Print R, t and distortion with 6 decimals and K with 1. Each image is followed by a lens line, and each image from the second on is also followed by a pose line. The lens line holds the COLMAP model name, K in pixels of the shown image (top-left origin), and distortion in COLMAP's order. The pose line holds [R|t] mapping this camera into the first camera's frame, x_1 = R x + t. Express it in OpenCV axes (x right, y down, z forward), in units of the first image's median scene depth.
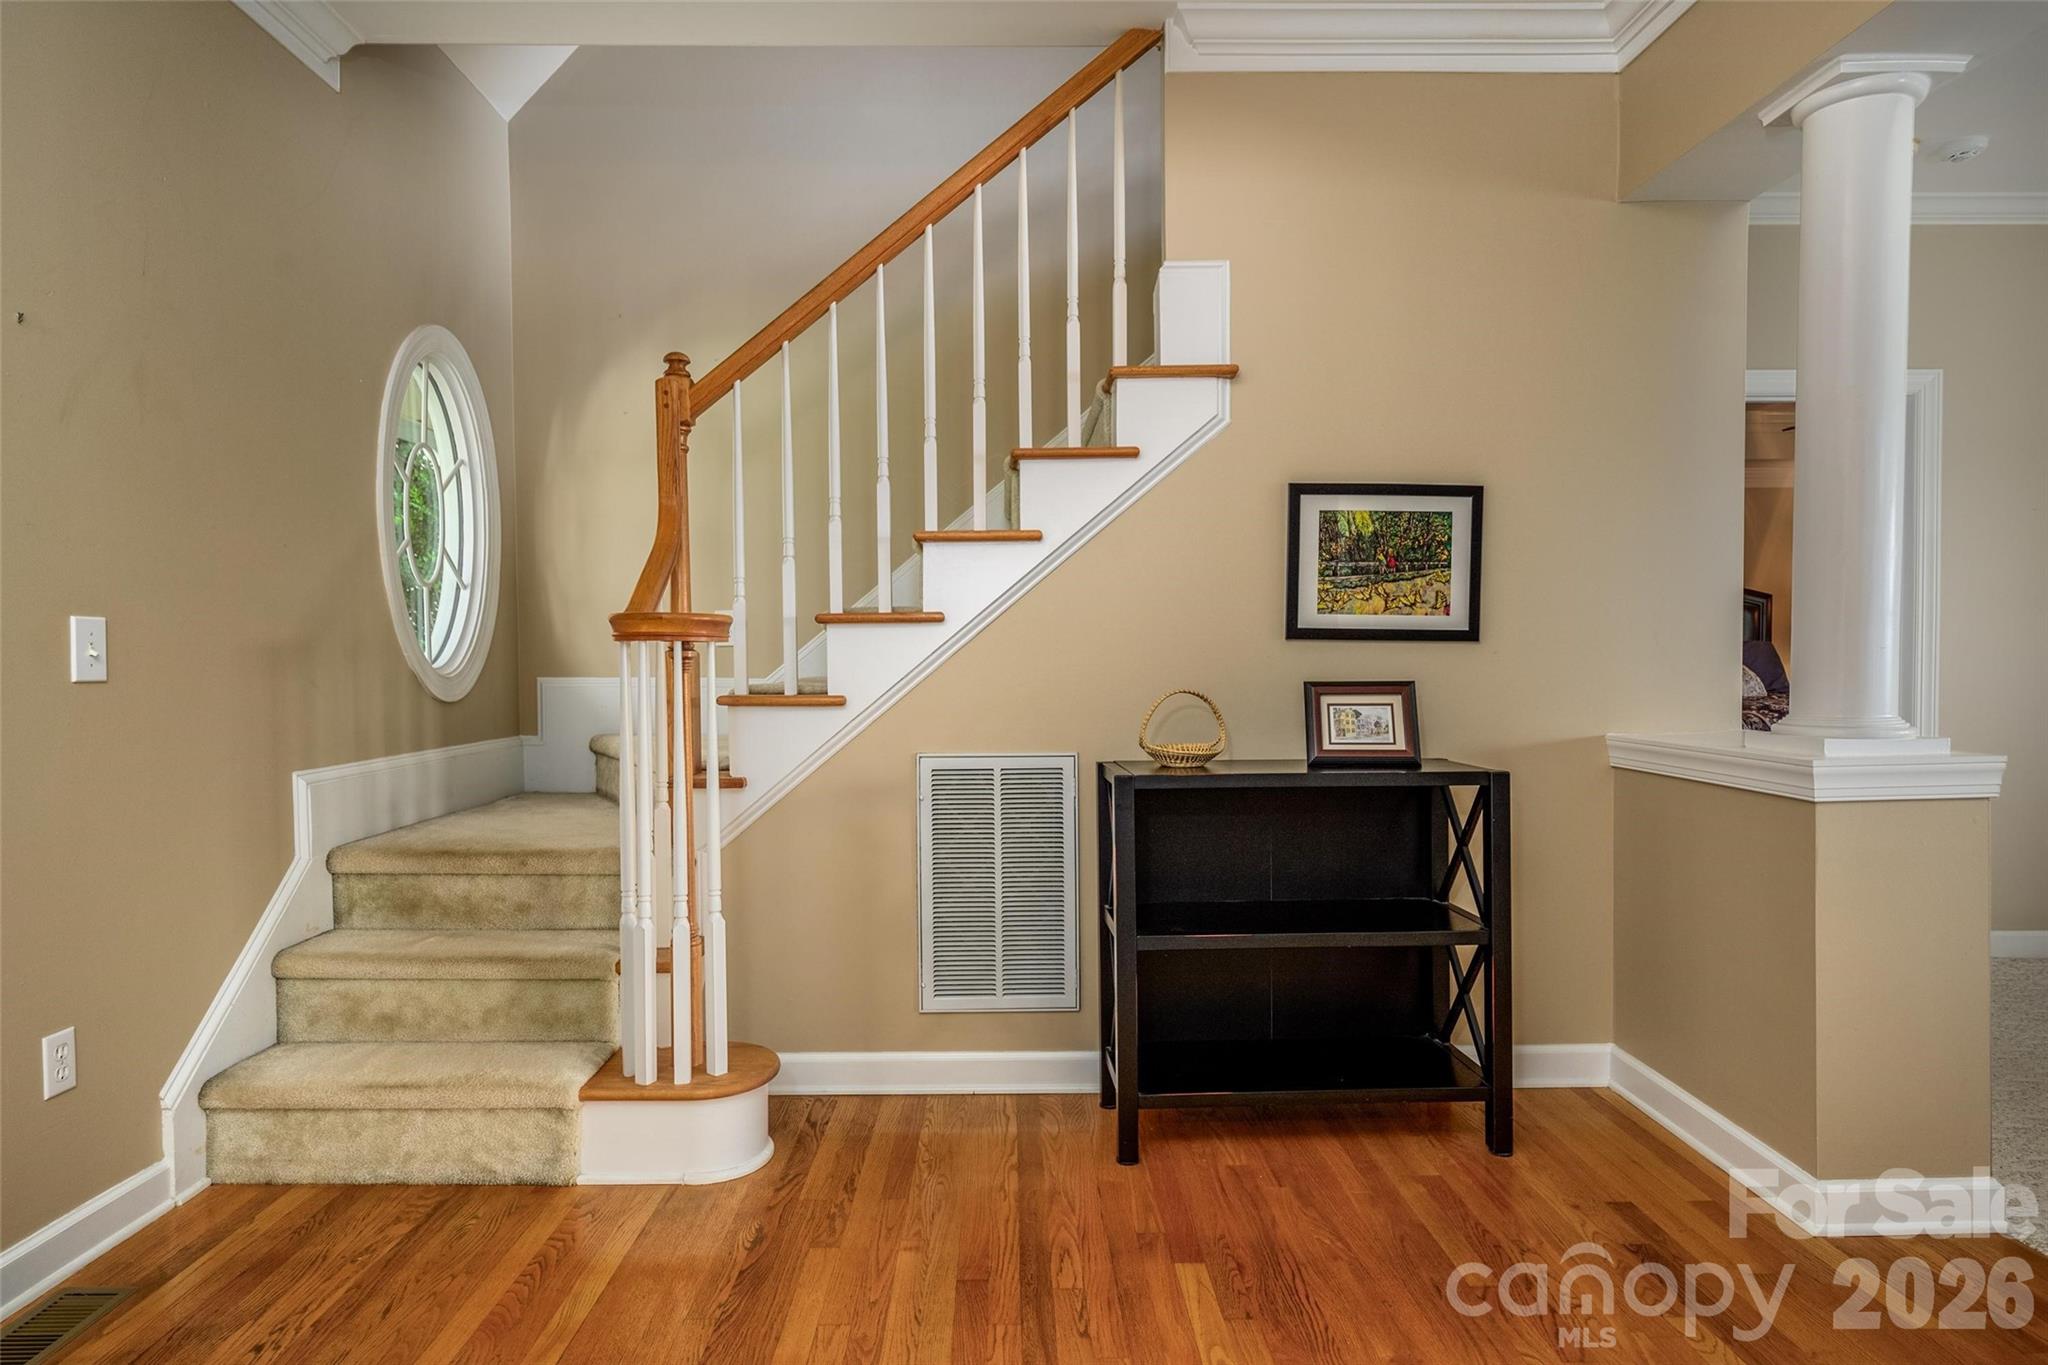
lens RADIAL K [[1064.0, 0, 1024.0], [0, 1064.0, 682.5], [0, 0, 1]] dist [-0.019852, -0.000163]
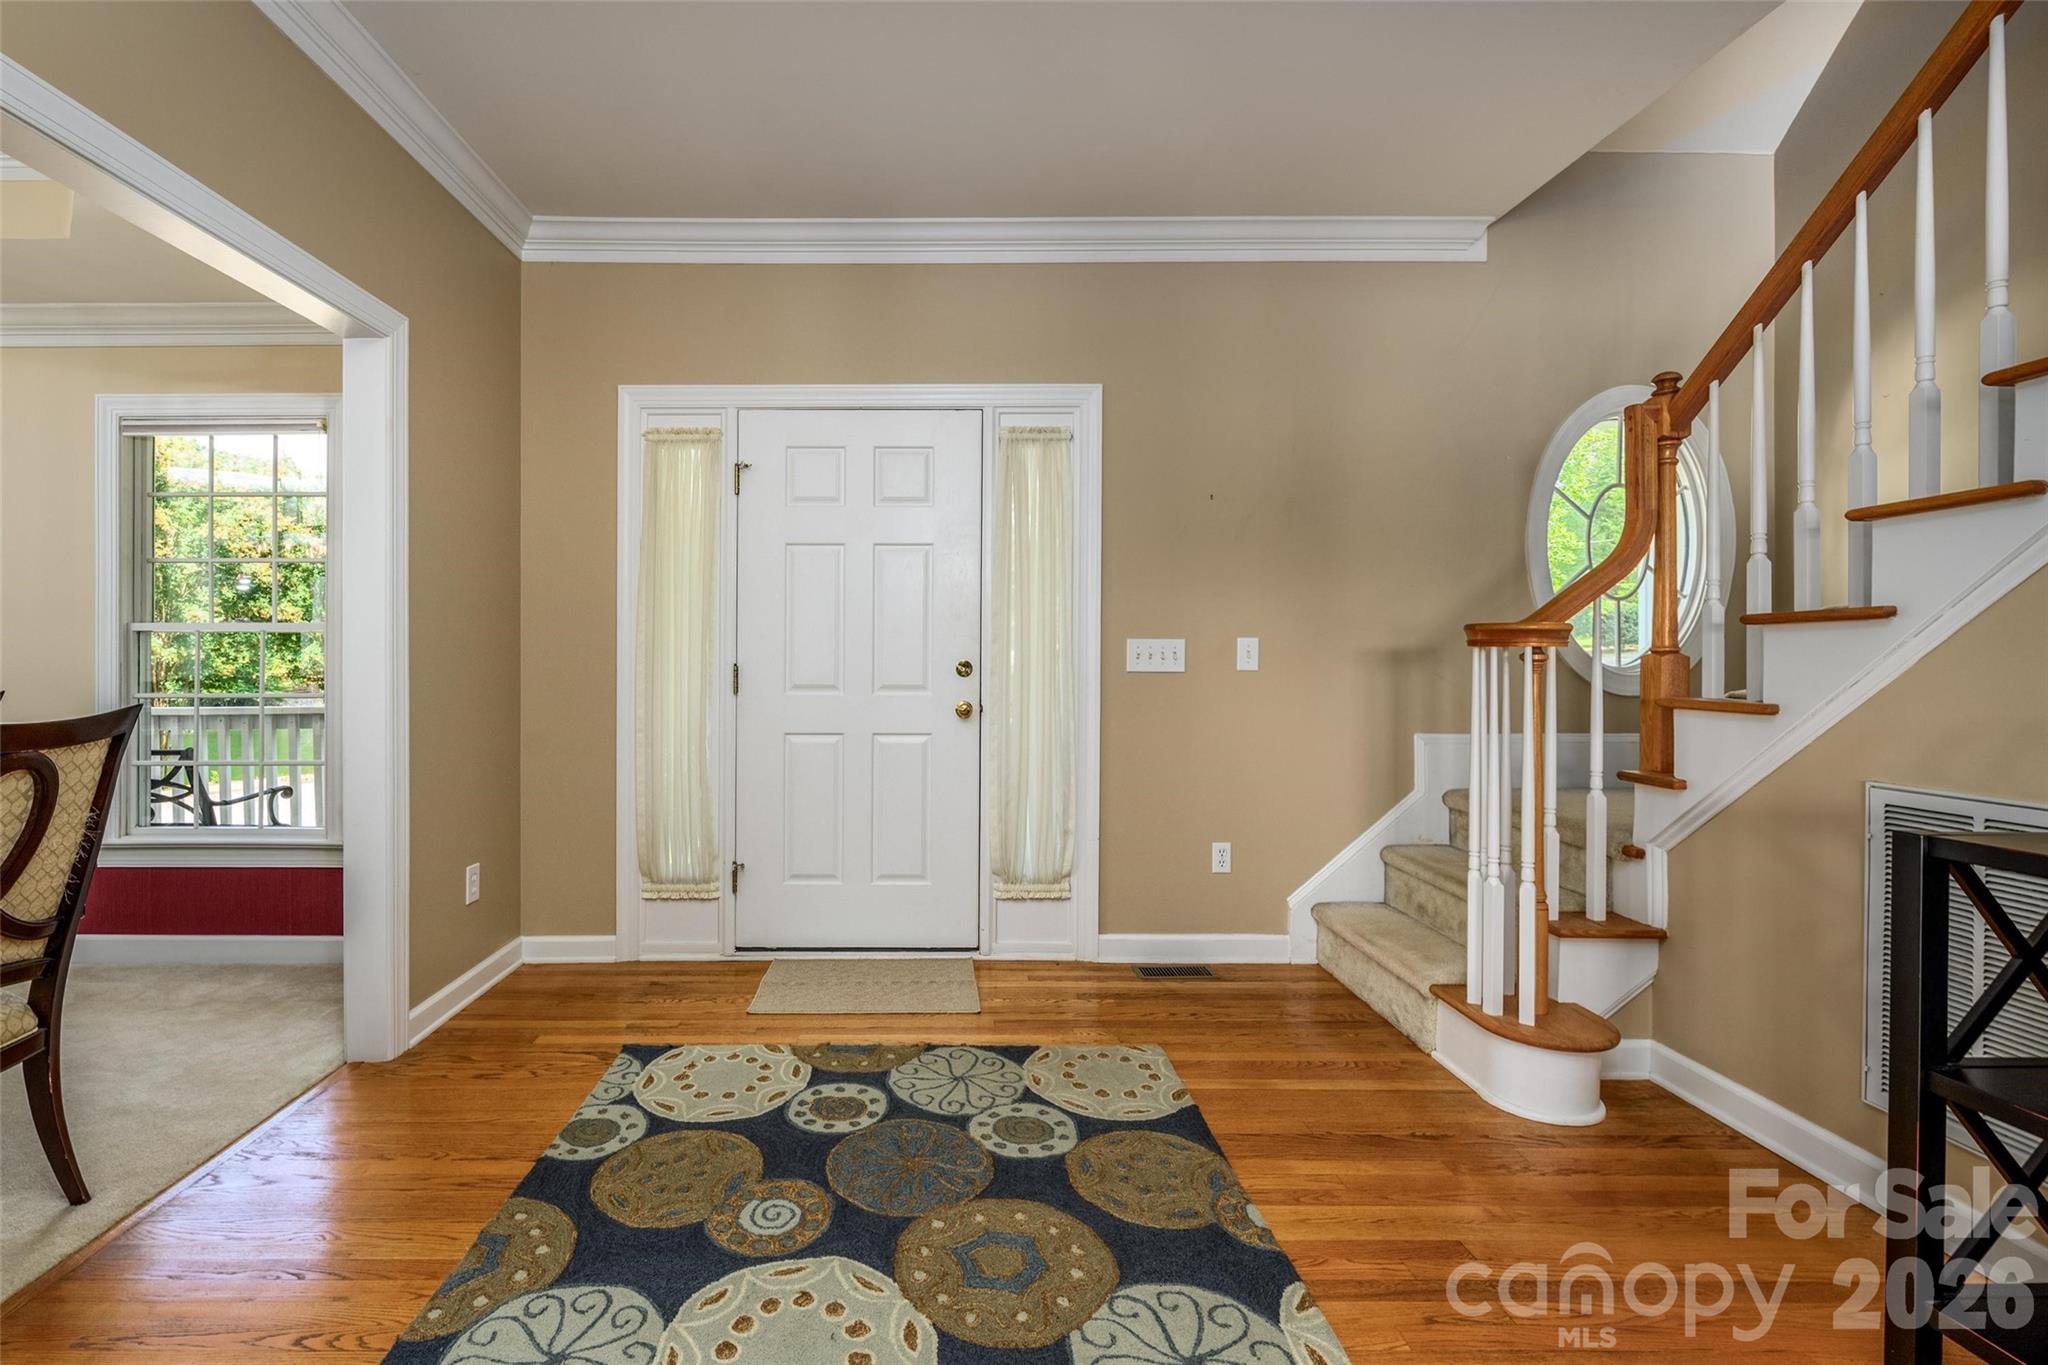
lens RADIAL K [[845.9, 0, 1031.4], [0, 845.9, 684.6], [0, 0, 1]] dist [-0.001445, -0.000078]
pose [[0.129282, 0.029700, -0.991163, 0.533756], [-0.026439, 0.999299, 0.026495, -0.006753], [0.991255, 0.022780, 0.129977, 0.334819]]
